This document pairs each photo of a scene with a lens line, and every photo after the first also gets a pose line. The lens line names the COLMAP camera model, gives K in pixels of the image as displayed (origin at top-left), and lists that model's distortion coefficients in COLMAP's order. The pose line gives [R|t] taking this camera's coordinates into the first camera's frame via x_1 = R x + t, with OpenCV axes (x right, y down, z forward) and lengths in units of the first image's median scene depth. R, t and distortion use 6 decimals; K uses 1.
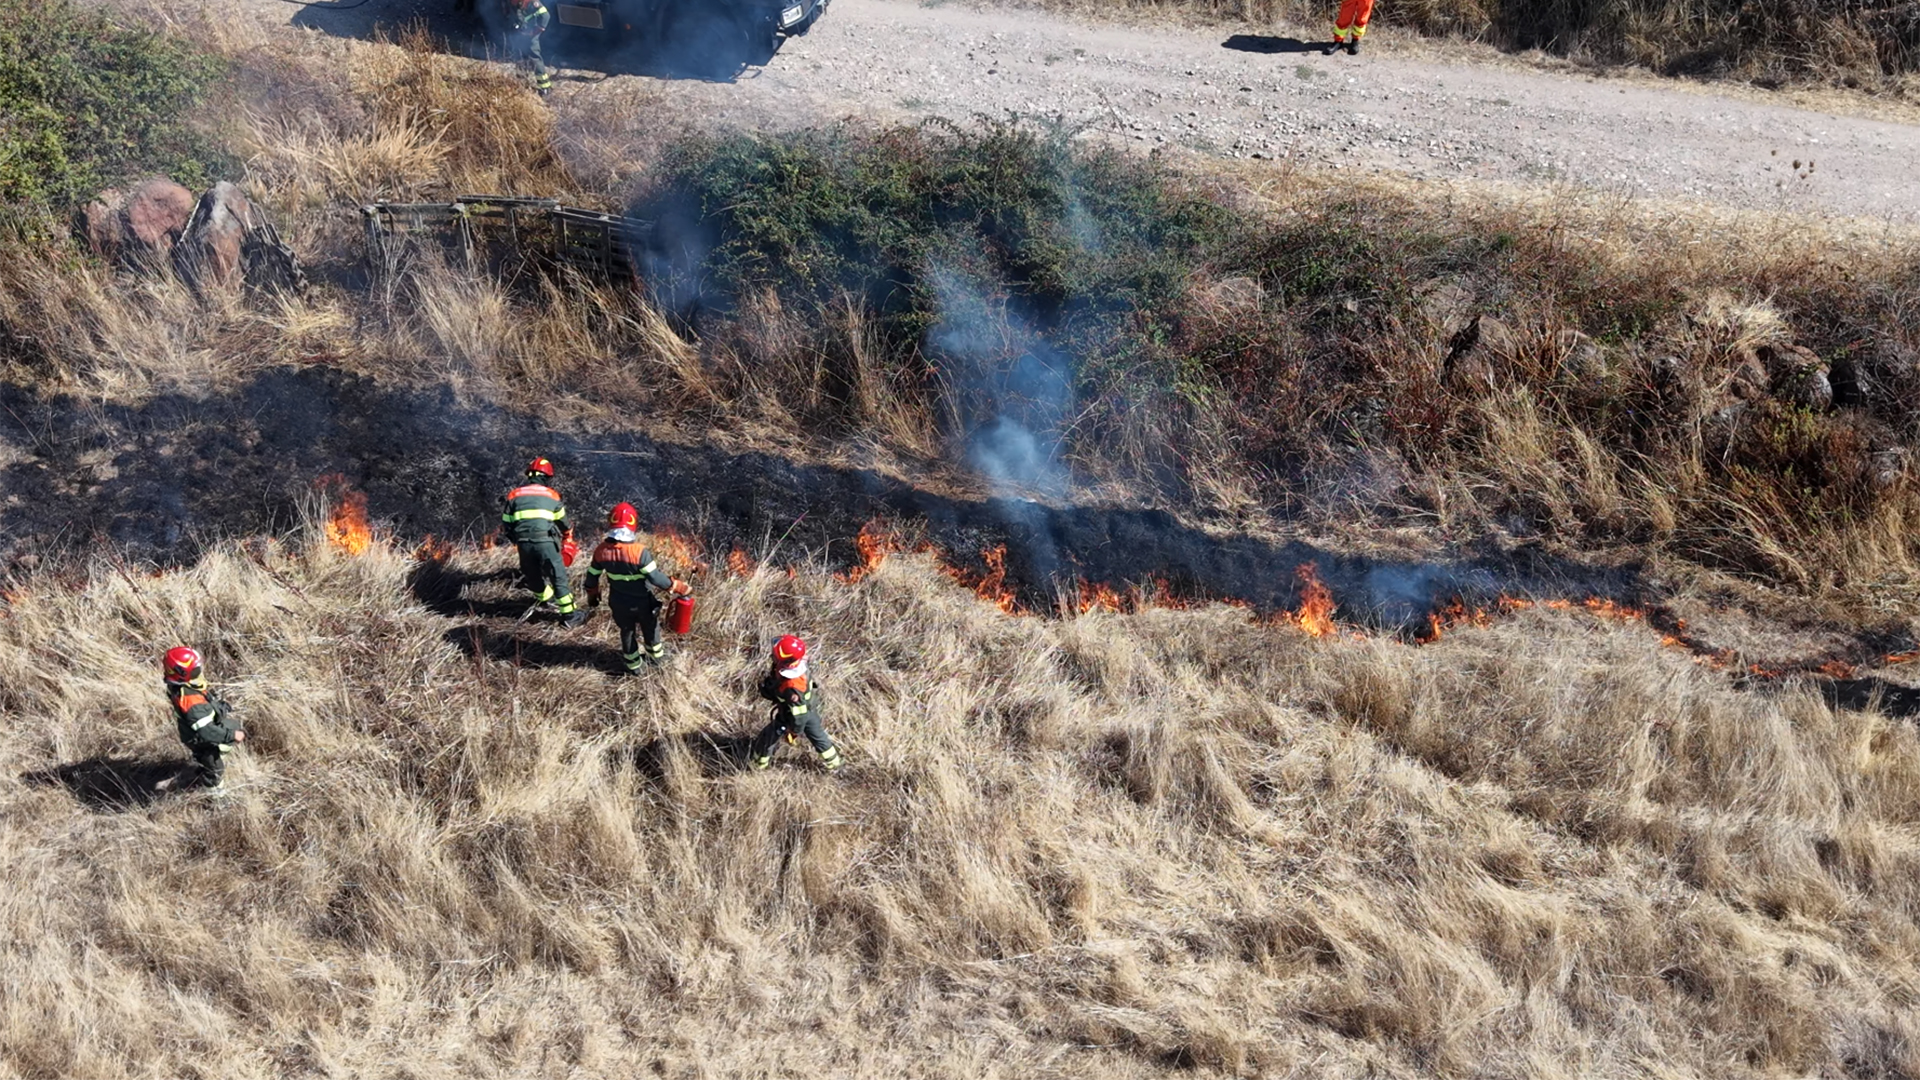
lens RADIAL K [[2228.4, 0, 995.4], [0, 2228.4, 542.4], [0, 0, 1]] dist [0.192789, -0.542624]
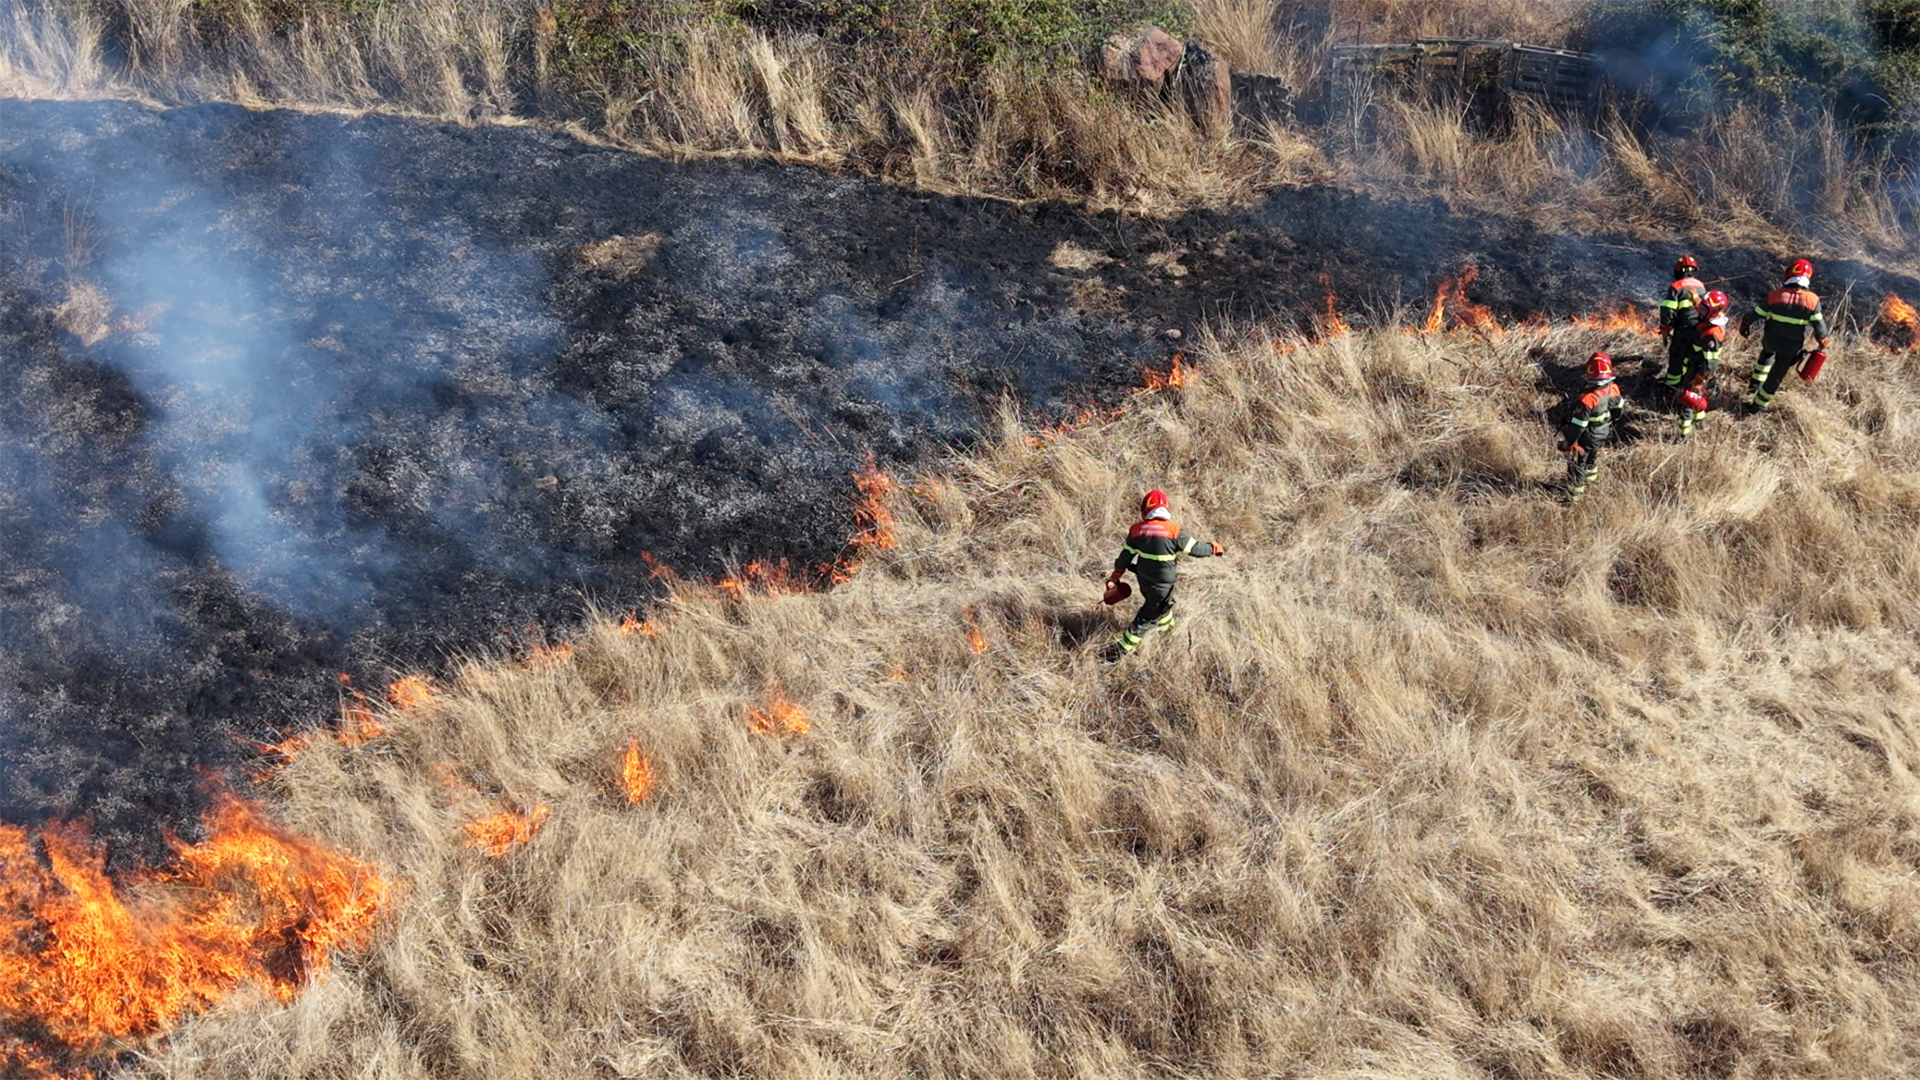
lens RADIAL K [[2228.4, 0, 995.4], [0, 2228.4, 542.4], [0, 0, 1]] dist [0.192789, -0.542624]
pose [[0.999838, -0.002935, 0.017779, -0.499068], [0.002983, 0.999992, -0.002699, 0.110395], [-0.017771, 0.002751, 0.999838, -0.147635]]
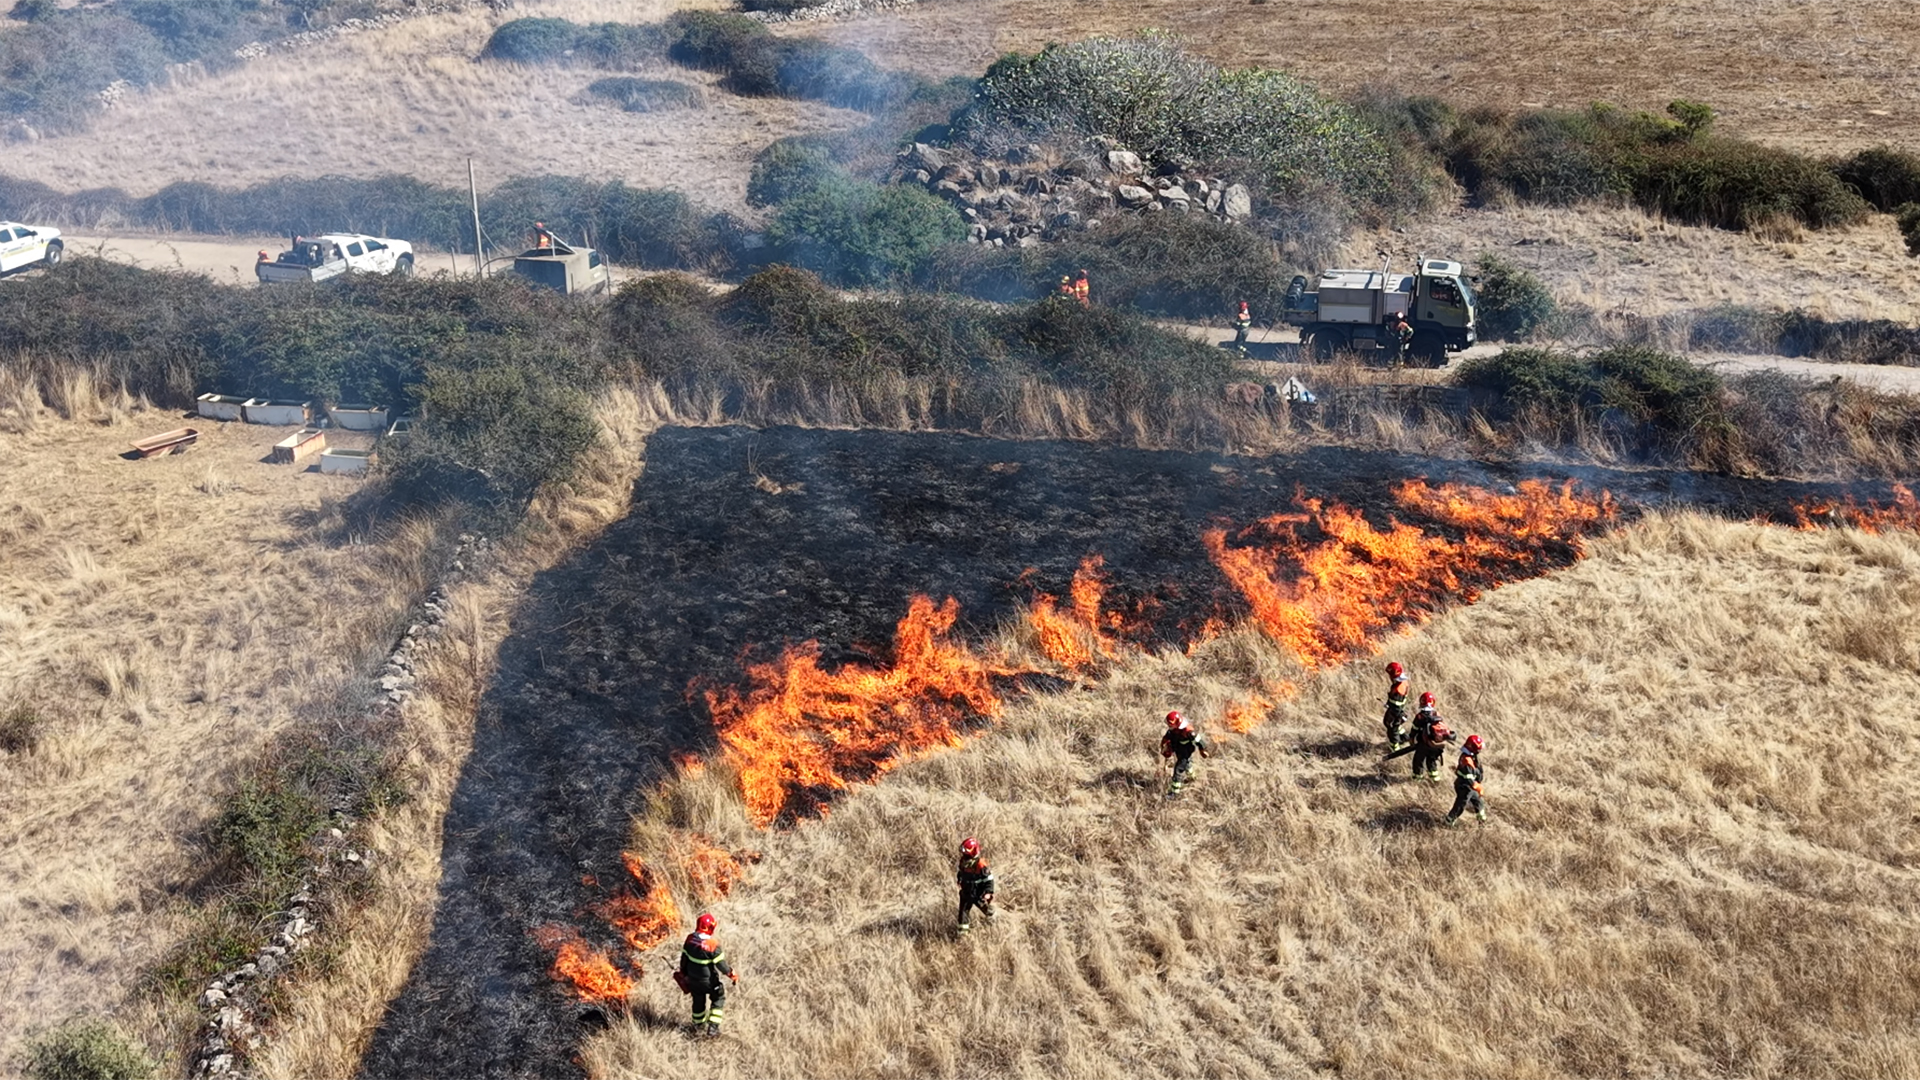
lens RADIAL K [[2228.4, 0, 995.4], [0, 2228.4, 542.4], [0, 0, 1]] dist [0.192789, -0.542624]
pose [[0.999130, -0.006503, 0.041194, -0.773108], [0.019952, 0.941931, -0.335213, 0.819967], [-0.036622, 0.335743, 0.941241, -1.192876]]
